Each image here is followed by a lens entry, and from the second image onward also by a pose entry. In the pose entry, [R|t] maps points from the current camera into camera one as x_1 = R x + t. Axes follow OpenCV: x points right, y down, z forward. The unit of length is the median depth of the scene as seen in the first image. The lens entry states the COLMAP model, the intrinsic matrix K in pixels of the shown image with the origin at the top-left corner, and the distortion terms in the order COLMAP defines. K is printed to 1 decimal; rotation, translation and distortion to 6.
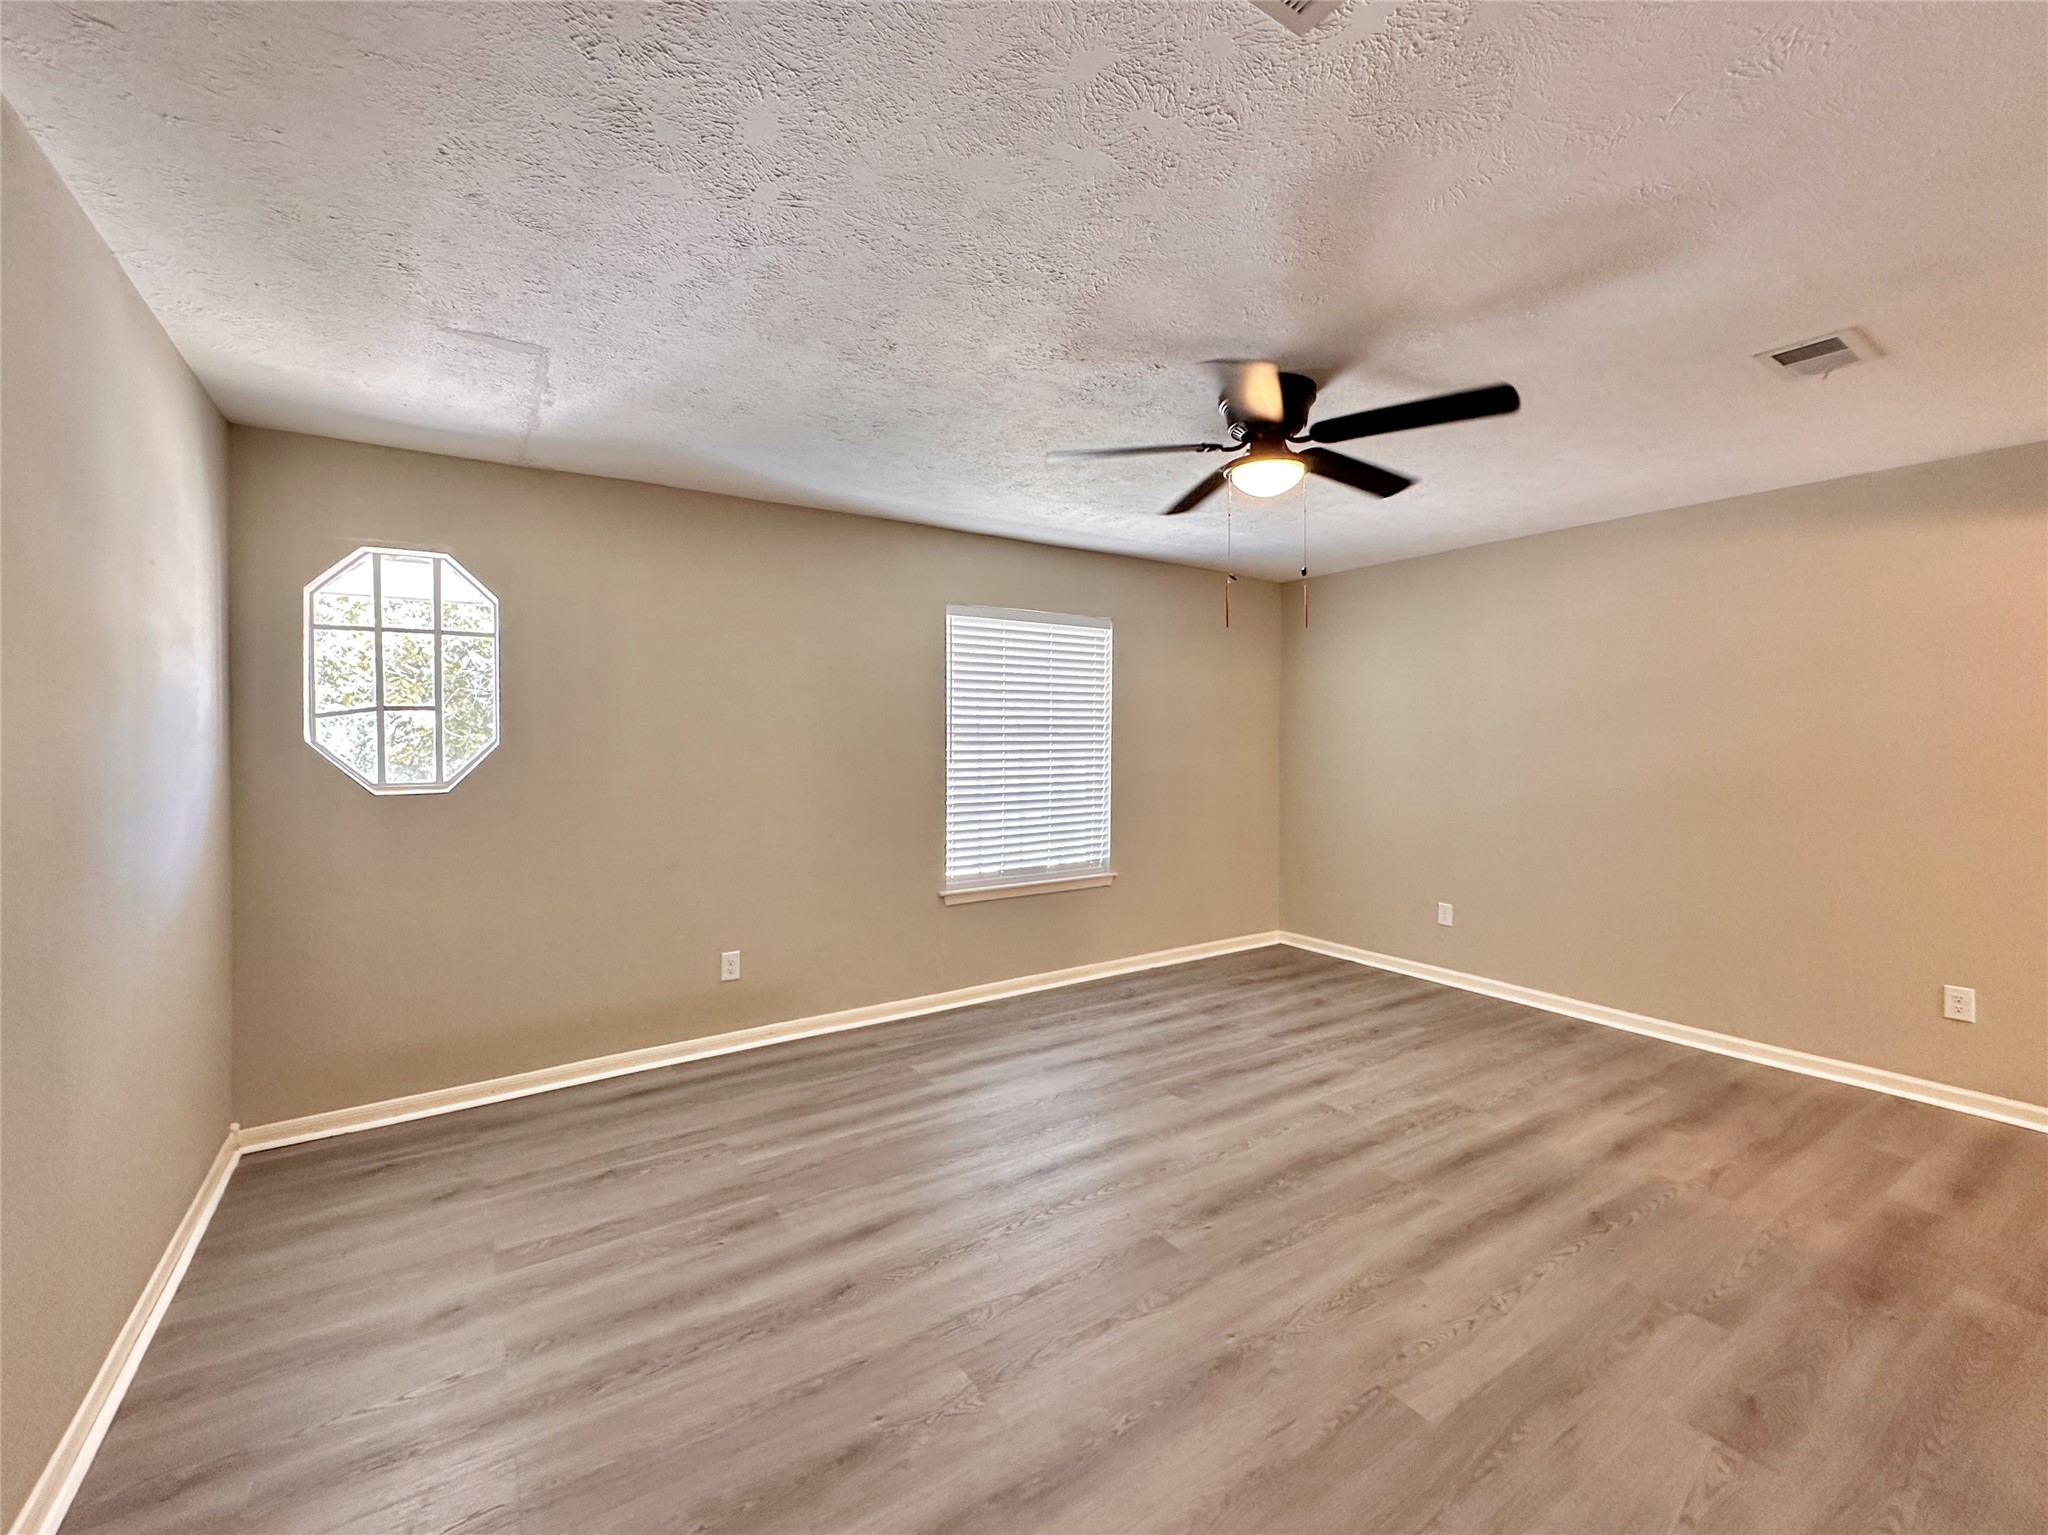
lens RADIAL K [[865.1, 0, 1033.9], [0, 865.1, 742.2], [0, 0, 1]] dist [-0.002212, 0.000059]
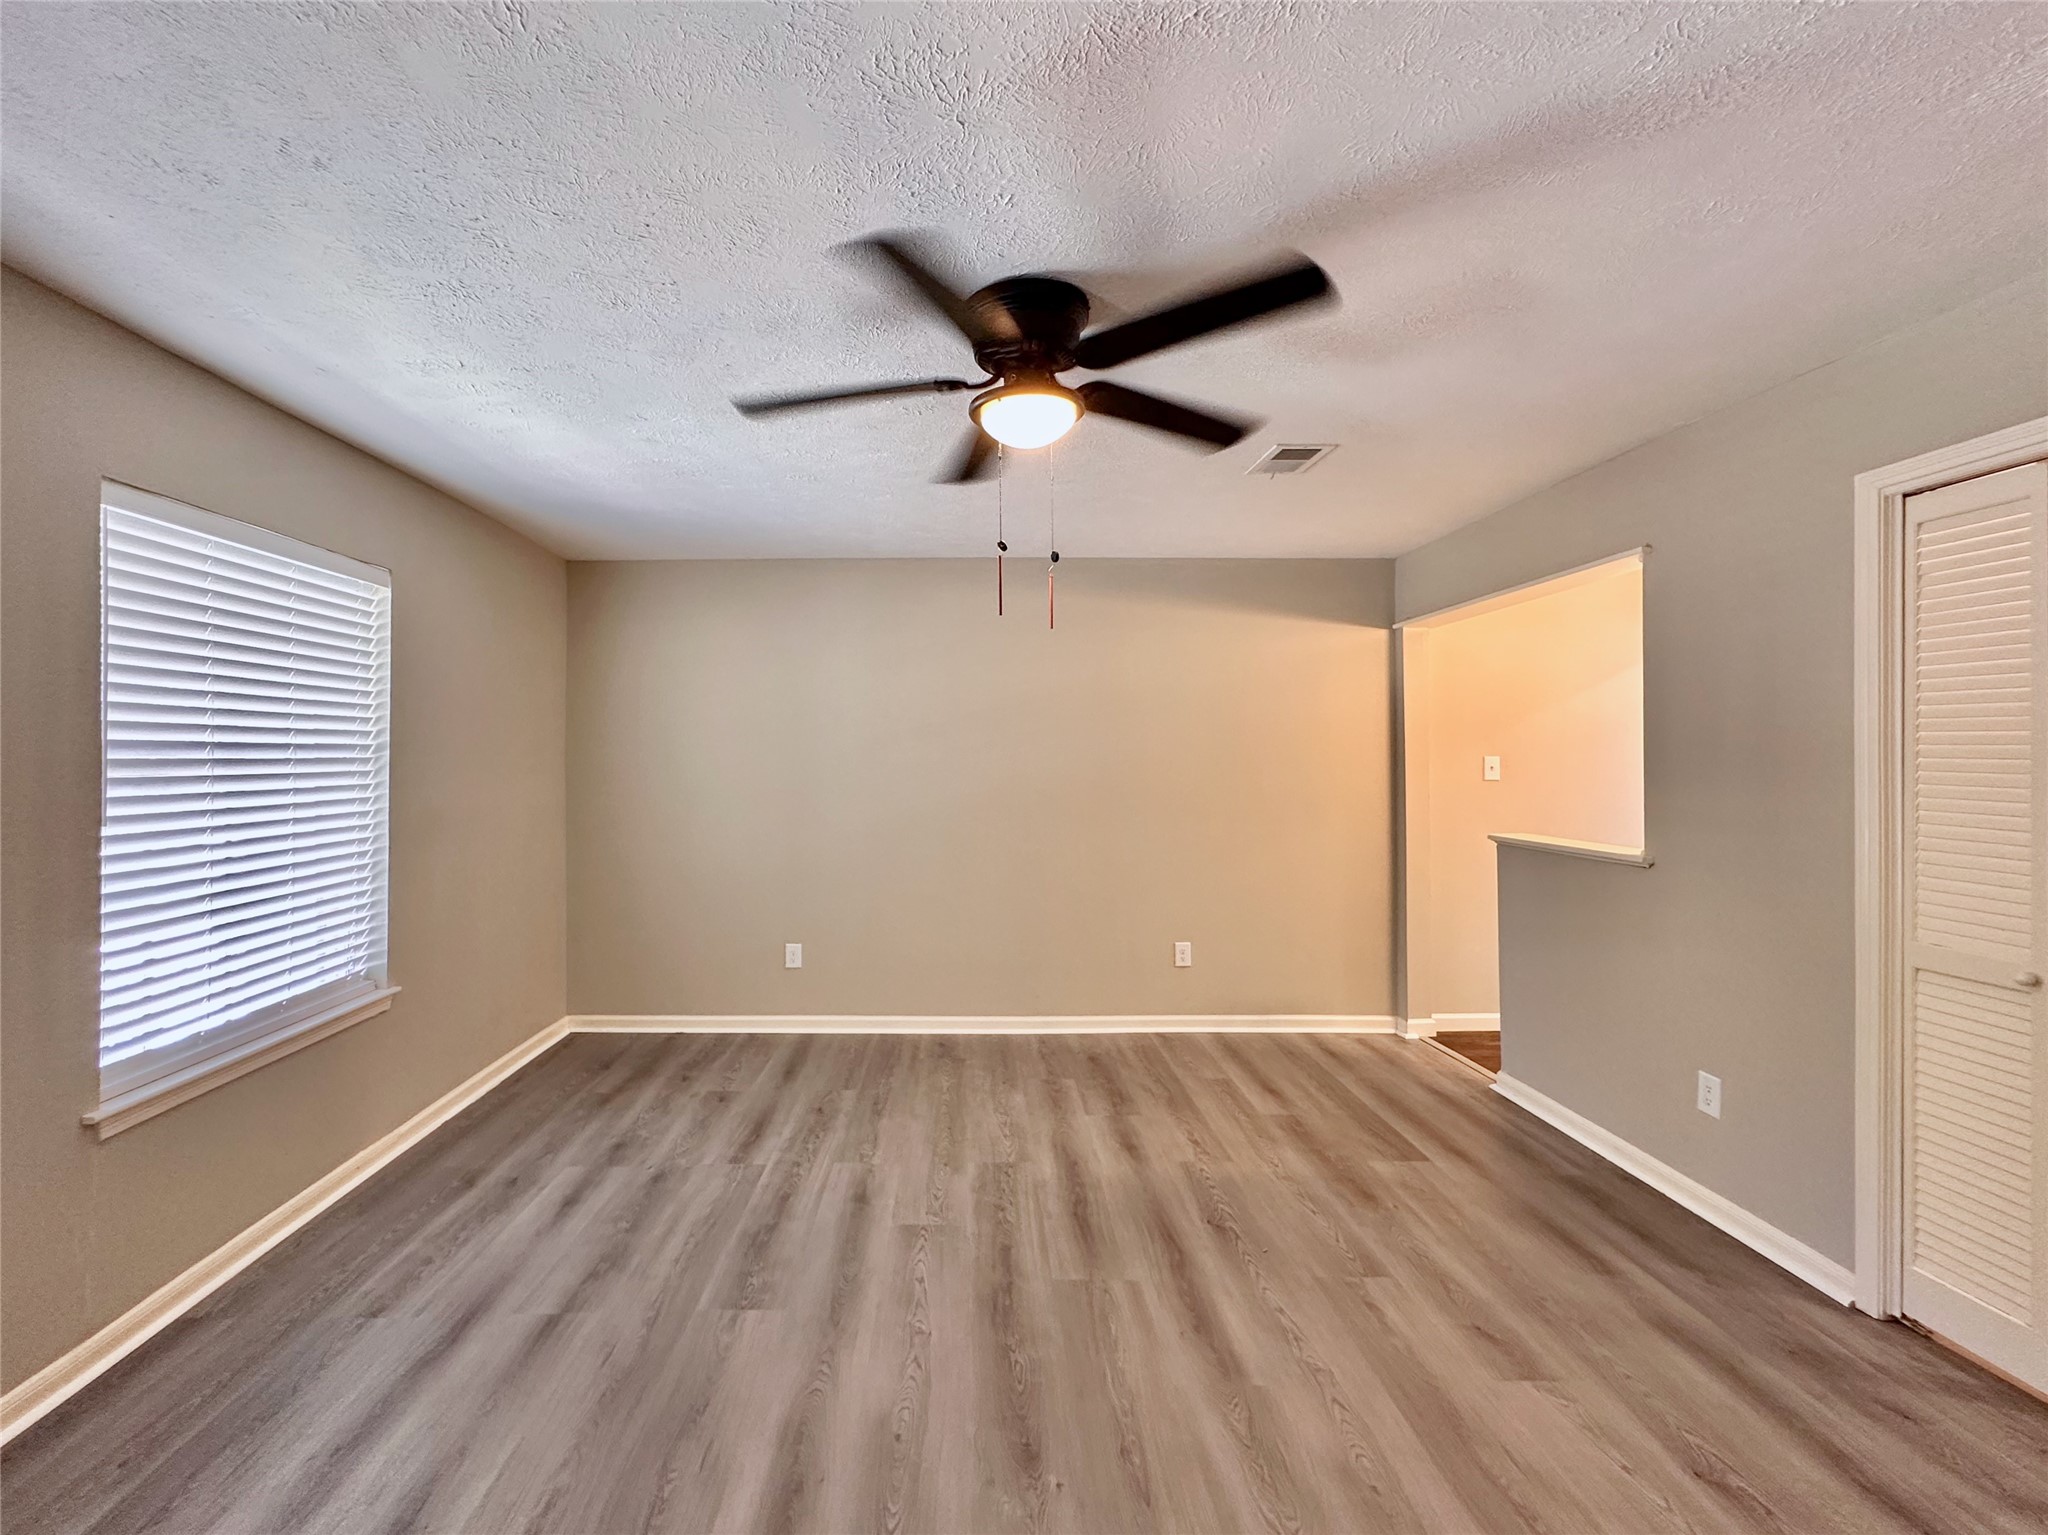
lens RADIAL K [[893.8, 0, 955.3], [0, 893.8, 752.0], [0, 0, 1]] dist [-0.003394, 0.000431]
pose [[0.561037, 0.003284, 0.827784, -0.321949], [0.005502, 0.999955, -0.007697, -0.012581], [-0.827772, 0.008873, 0.560994, 0.494312]]
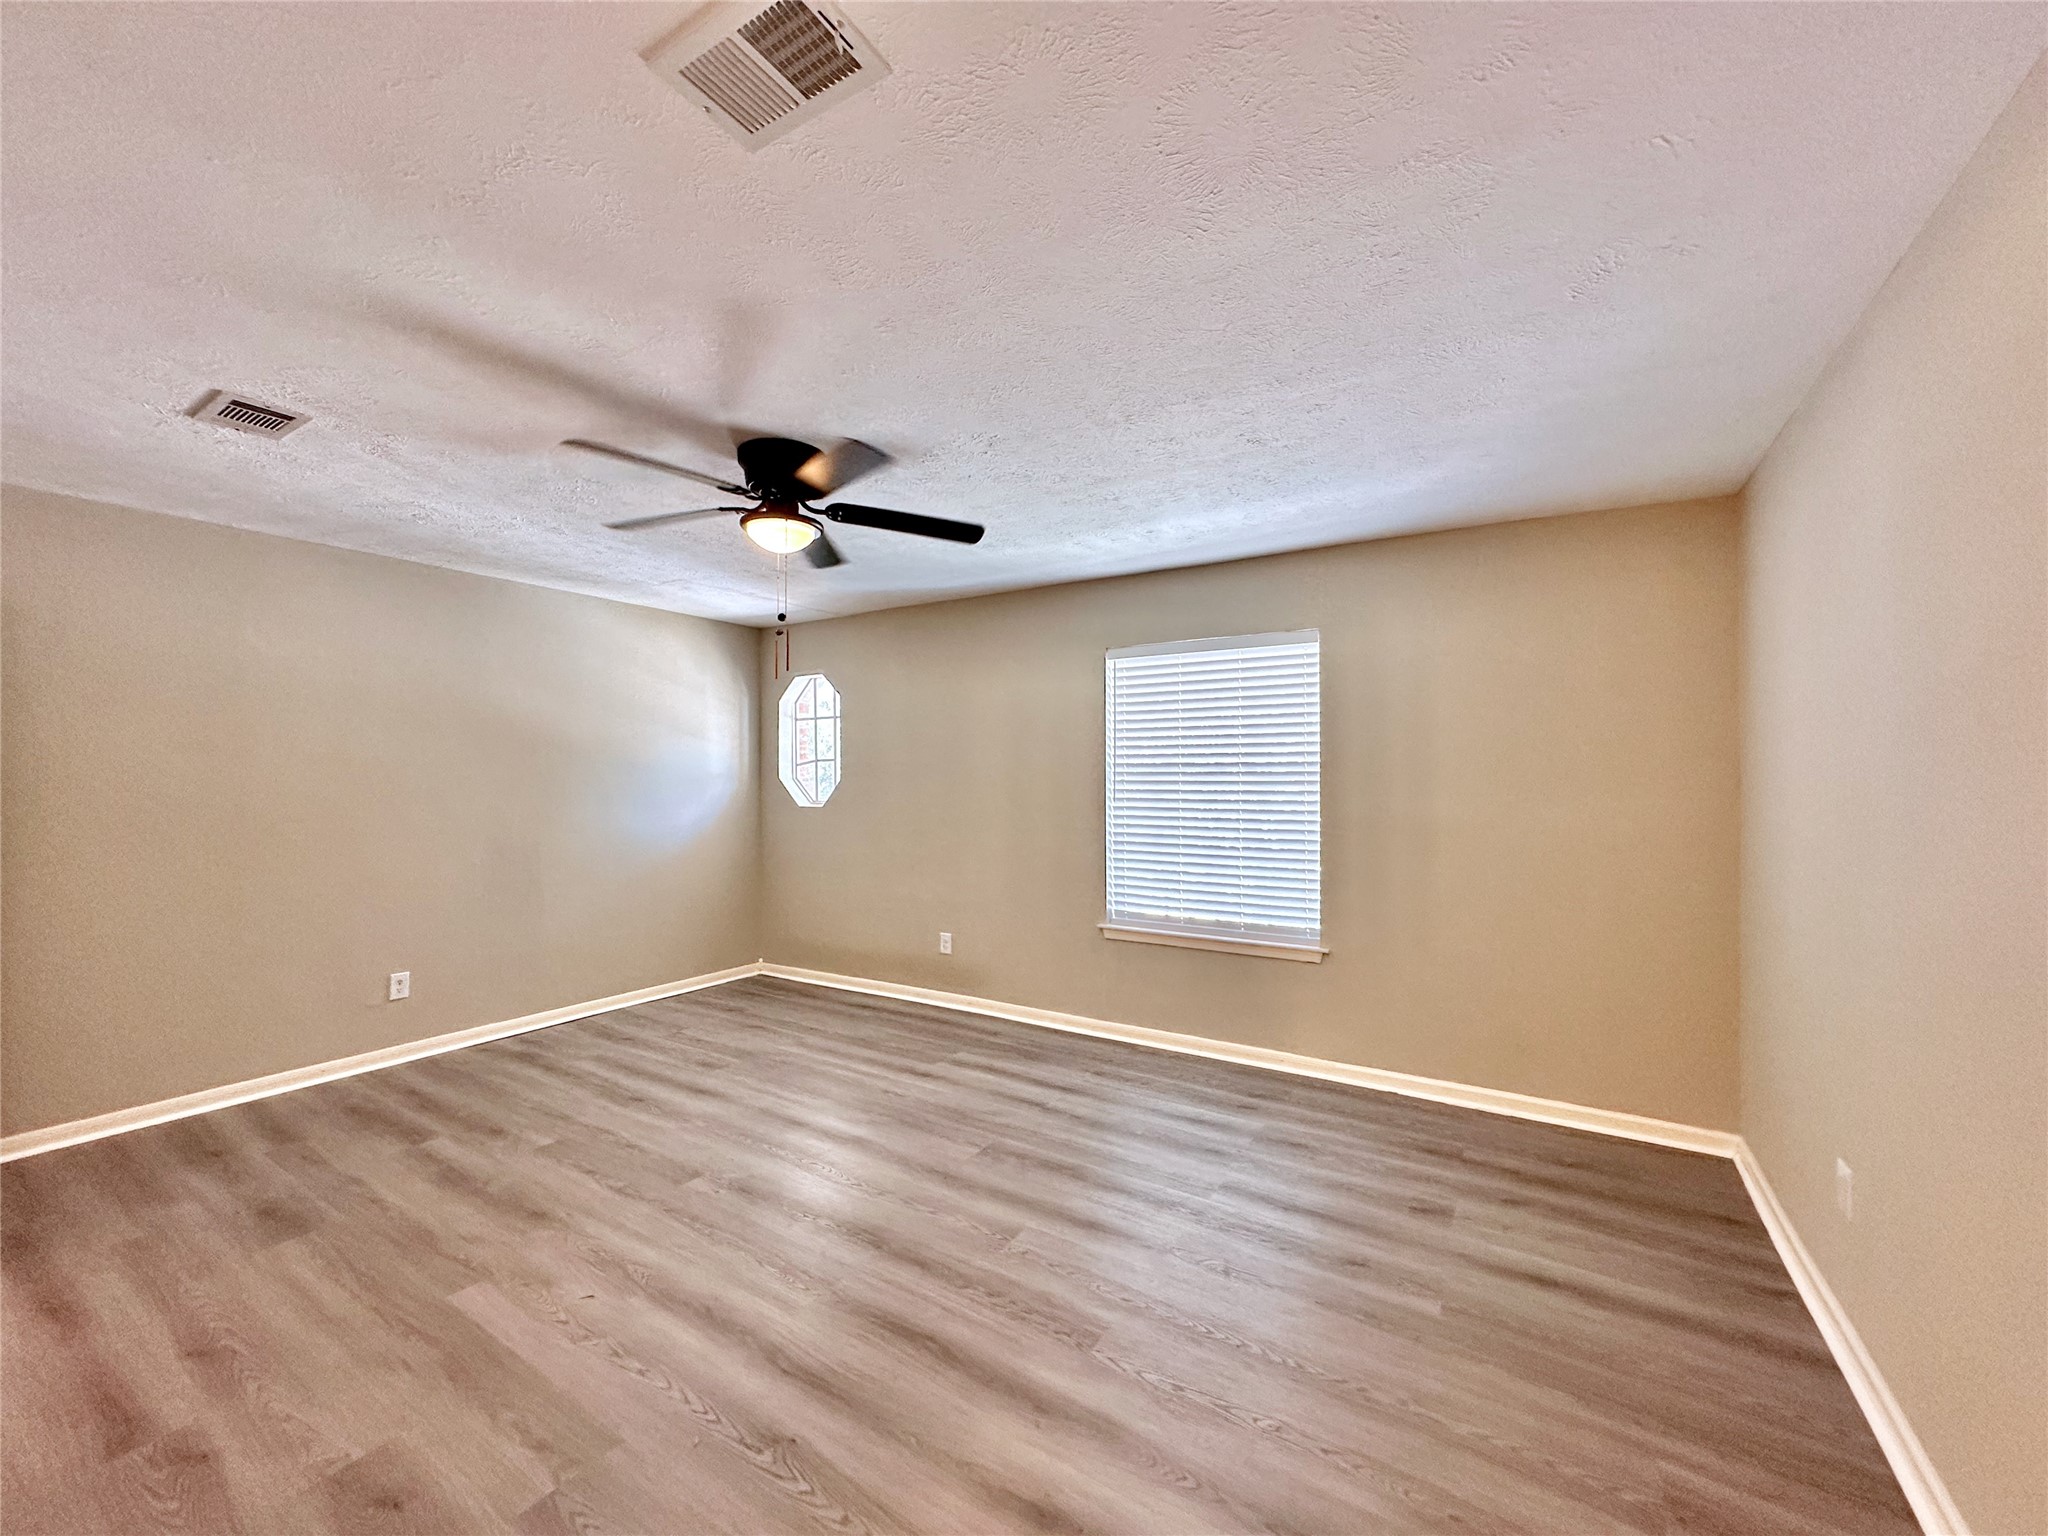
lens RADIAL K [[821.3, 0, 1017.0], [0, 821.3, 766.7], [0, 0, 1]] dist [-0.004733, 0.001600]
pose [[0.396147, -0.007436, -0.918157, 1.041418], [-0.005370, 0.999931, -0.010416, -0.009132], [0.918171, 0.009056, 0.396080, 0.688314]]
